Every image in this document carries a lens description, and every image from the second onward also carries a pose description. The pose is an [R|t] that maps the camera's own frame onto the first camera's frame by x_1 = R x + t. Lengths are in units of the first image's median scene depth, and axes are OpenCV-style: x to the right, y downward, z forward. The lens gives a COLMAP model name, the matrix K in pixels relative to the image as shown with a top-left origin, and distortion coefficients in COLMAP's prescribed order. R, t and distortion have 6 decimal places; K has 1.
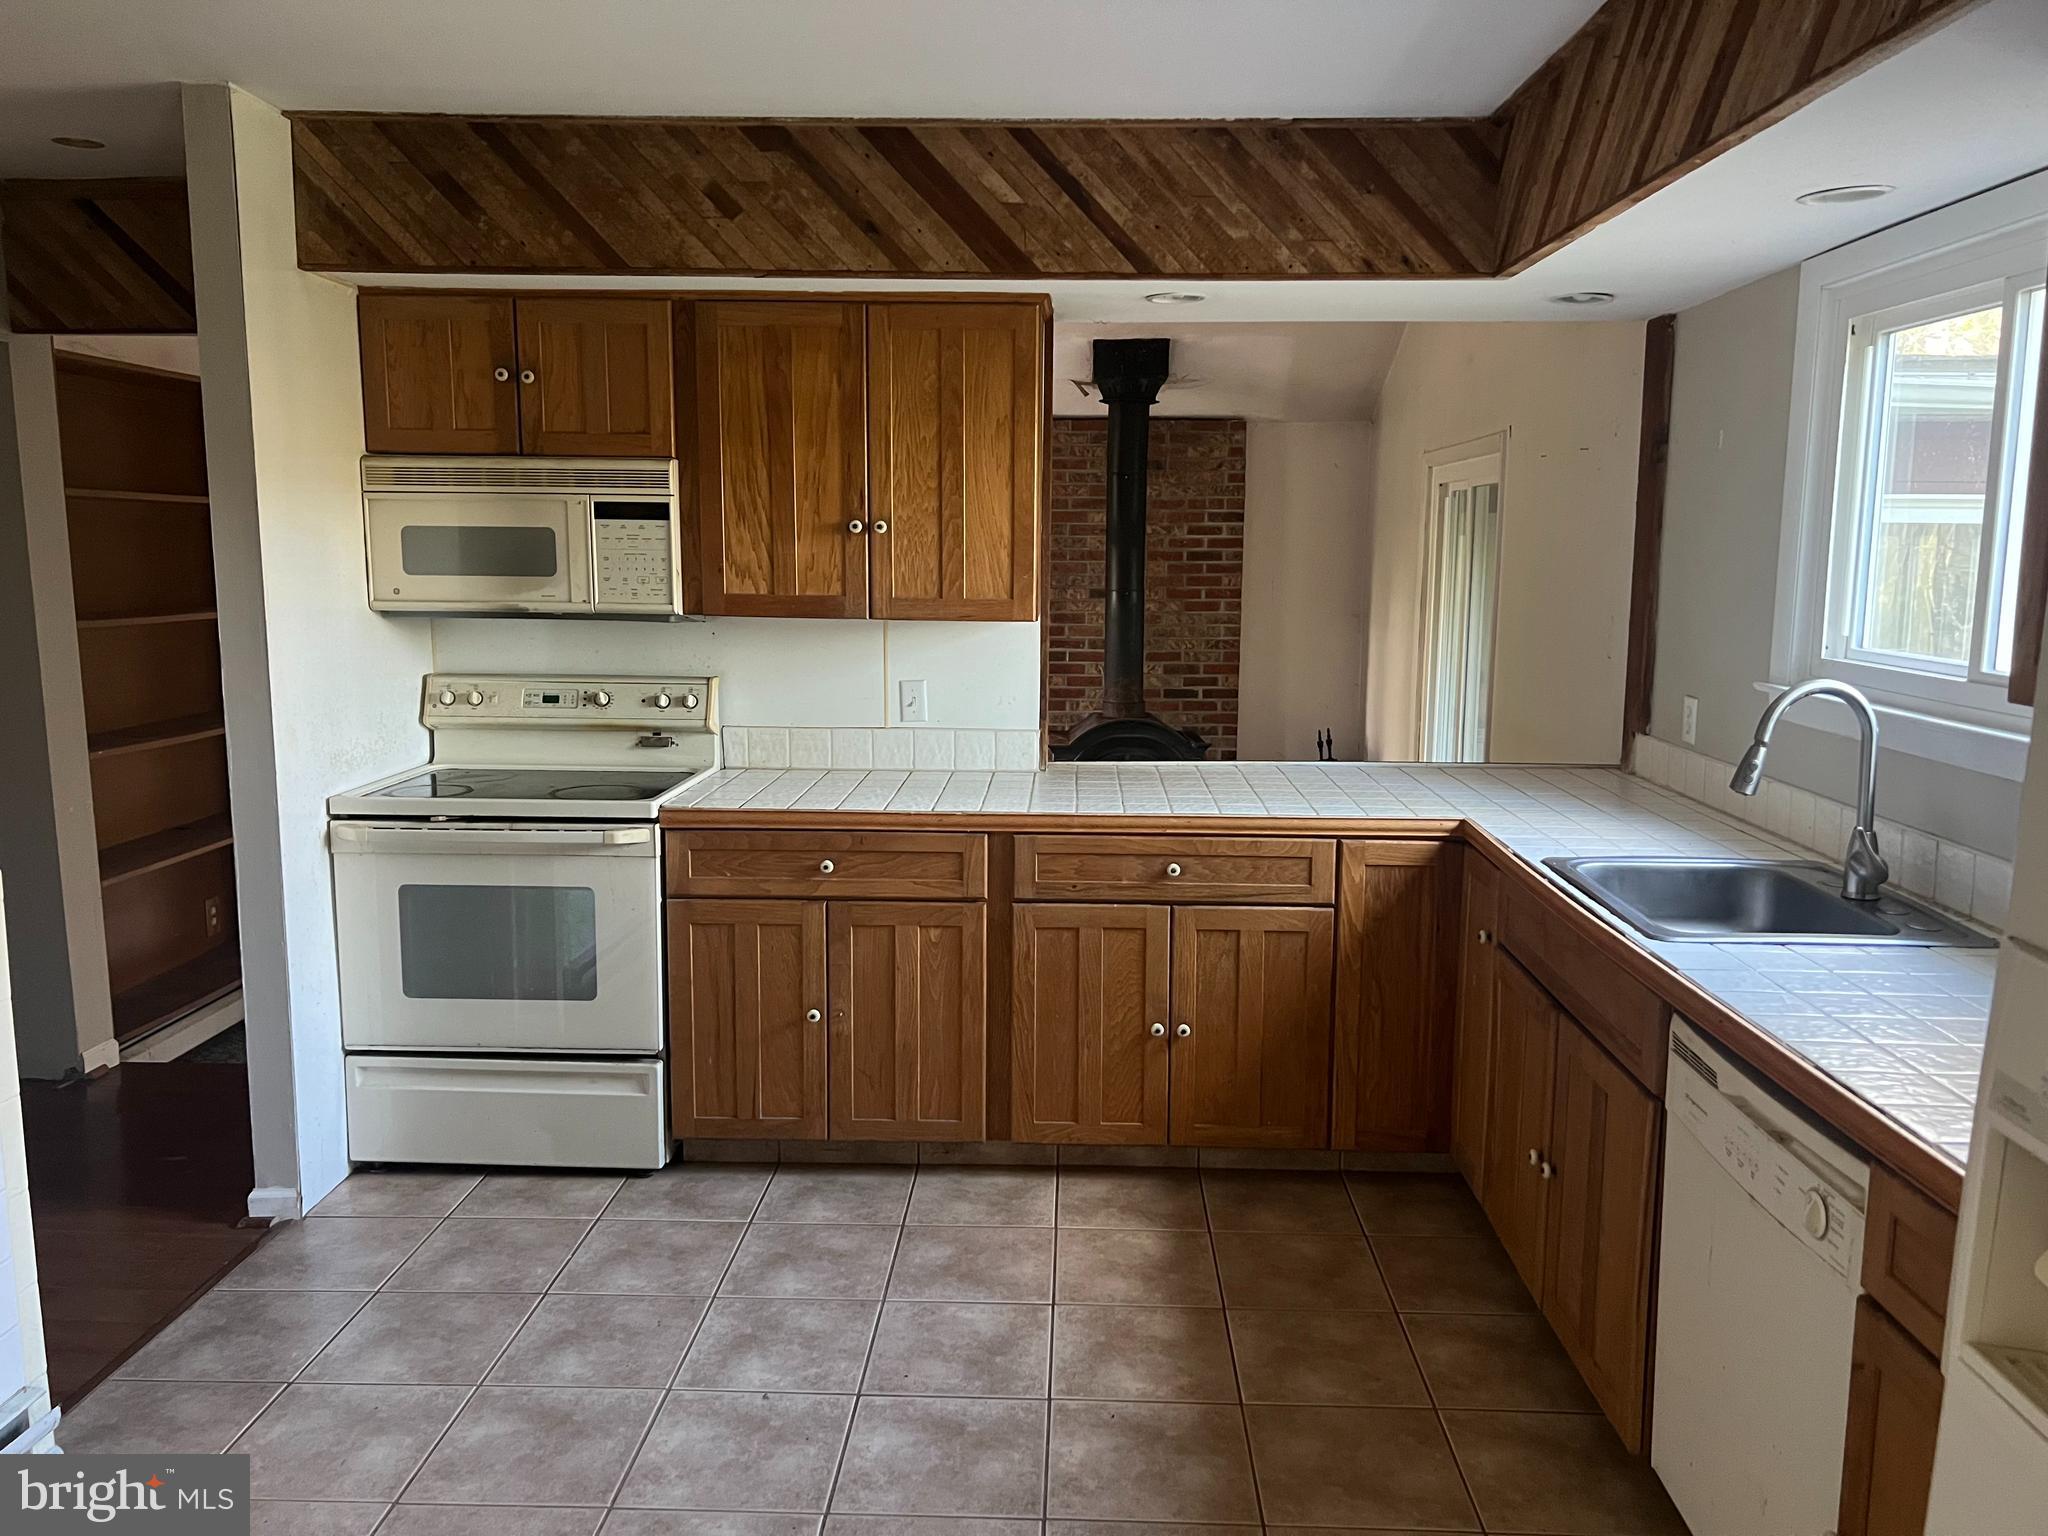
lens RADIAL K [[1542.9, 0, 1025.4], [0, 1542.9, 768.7], [0, 0, 1]] dist [0.008725, -0.004848]
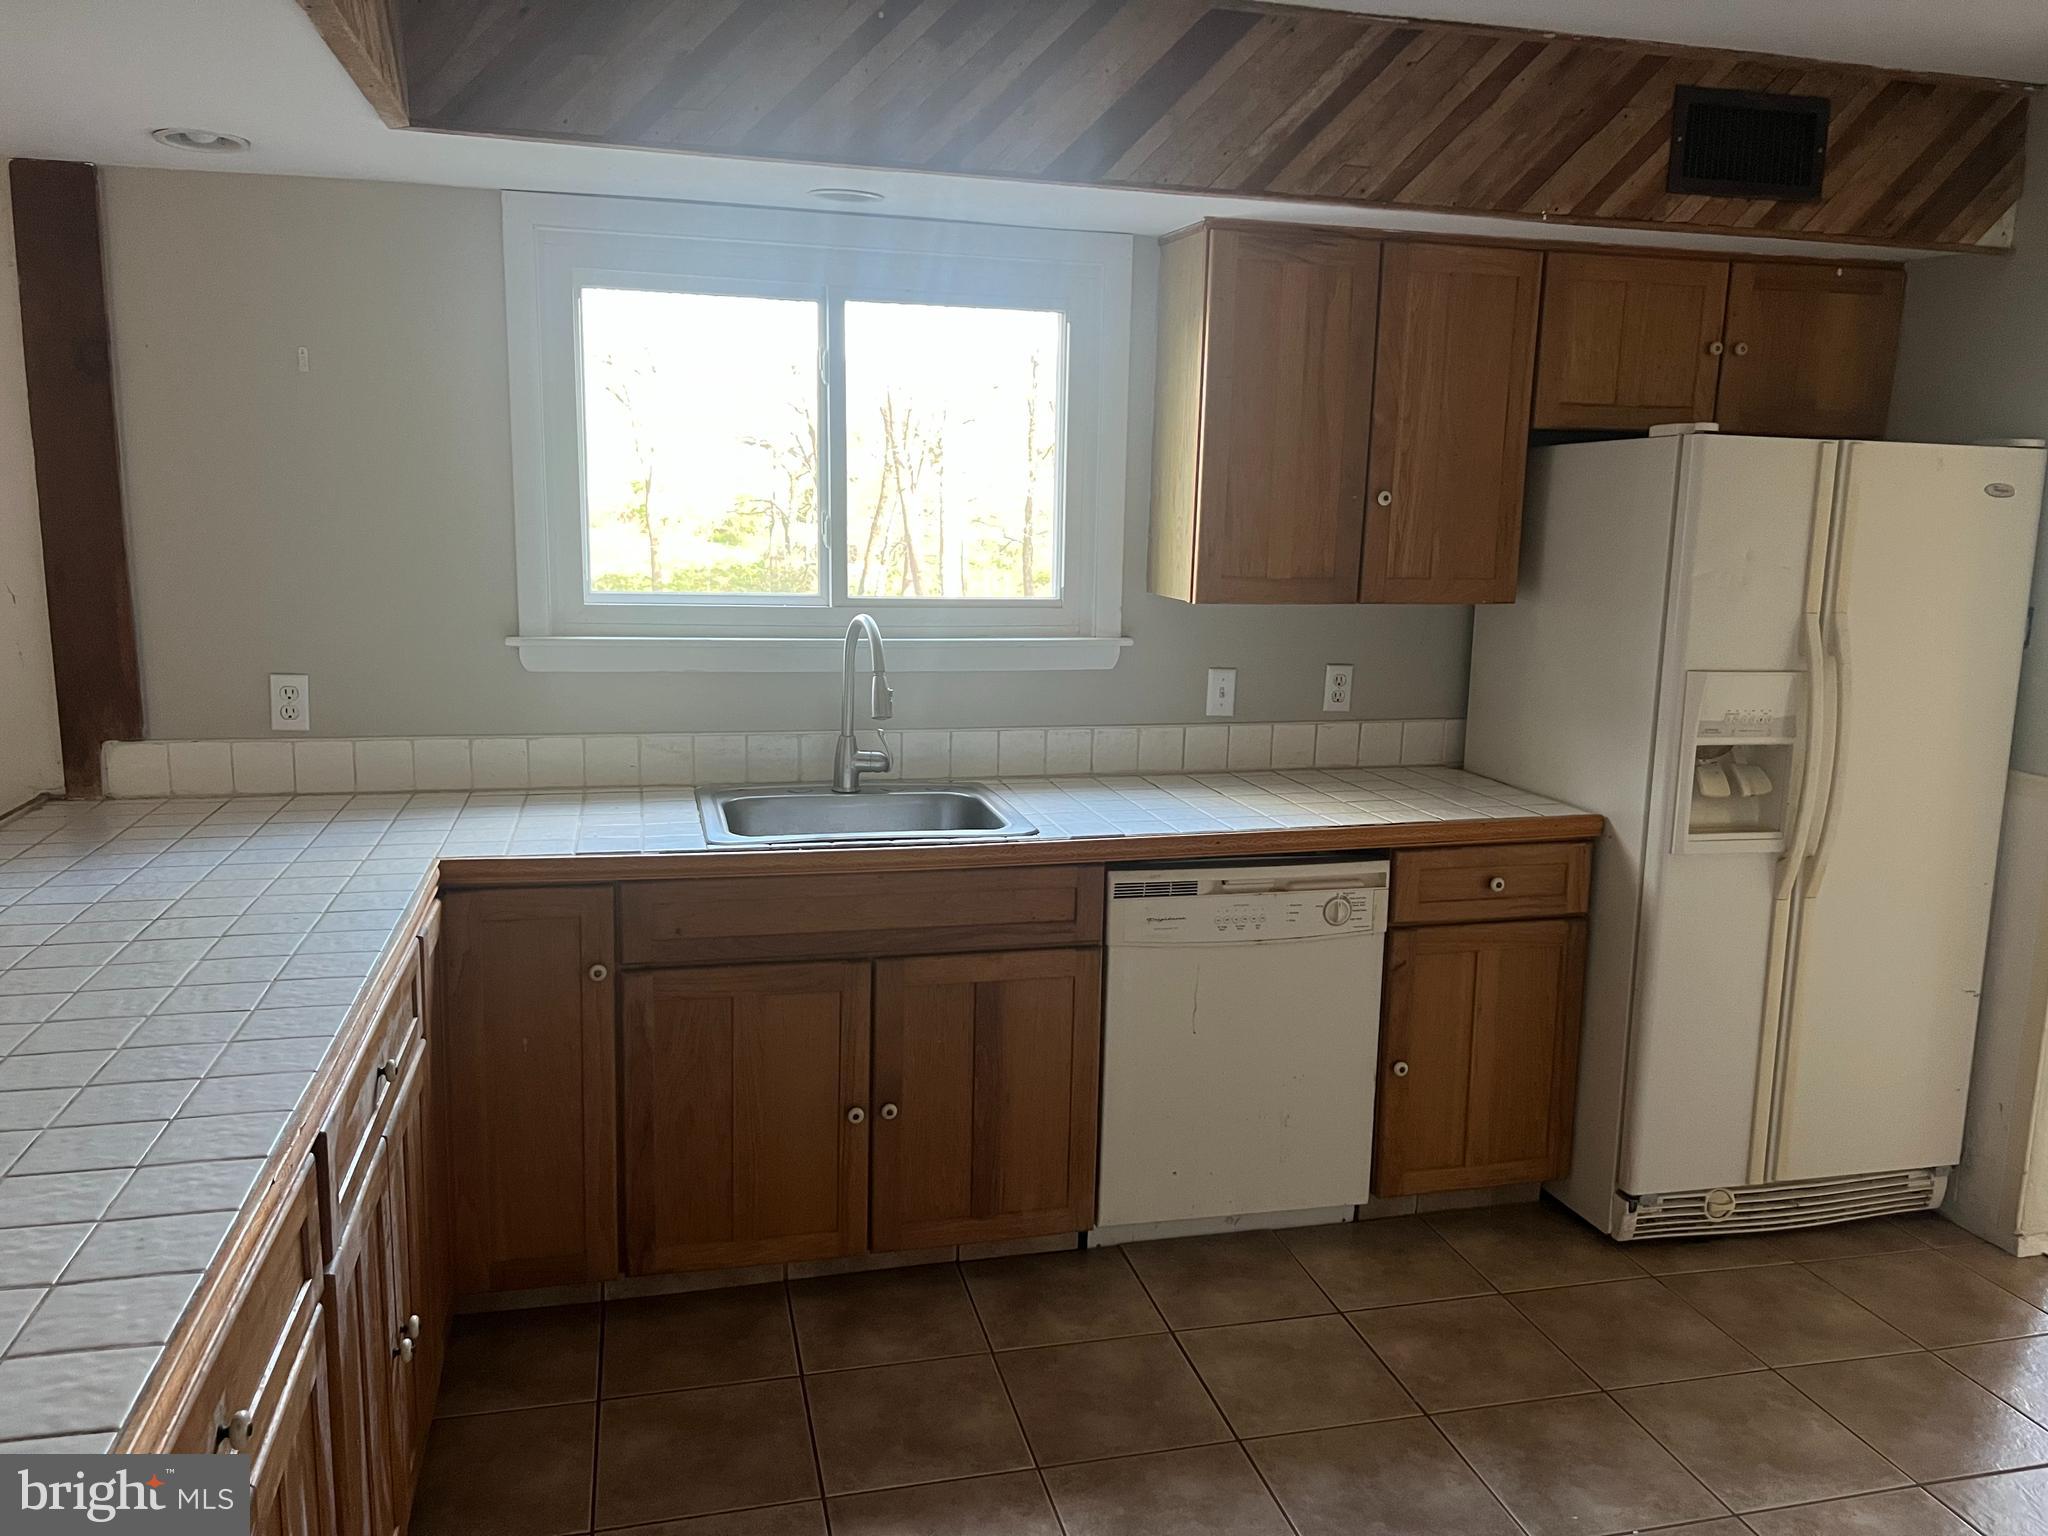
lens RADIAL K [[1542.9, 0, 1022.7], [0, 1542.9, 758.7], [0, 0, 1]] dist [0.008725, -0.004848]
pose [[-0.268399, -0.176497, 0.947001, -0.586086], [0.126034, 0.968188, 0.216167, -0.168096], [-0.955028, 0.177373, -0.237616, 1.069453]]
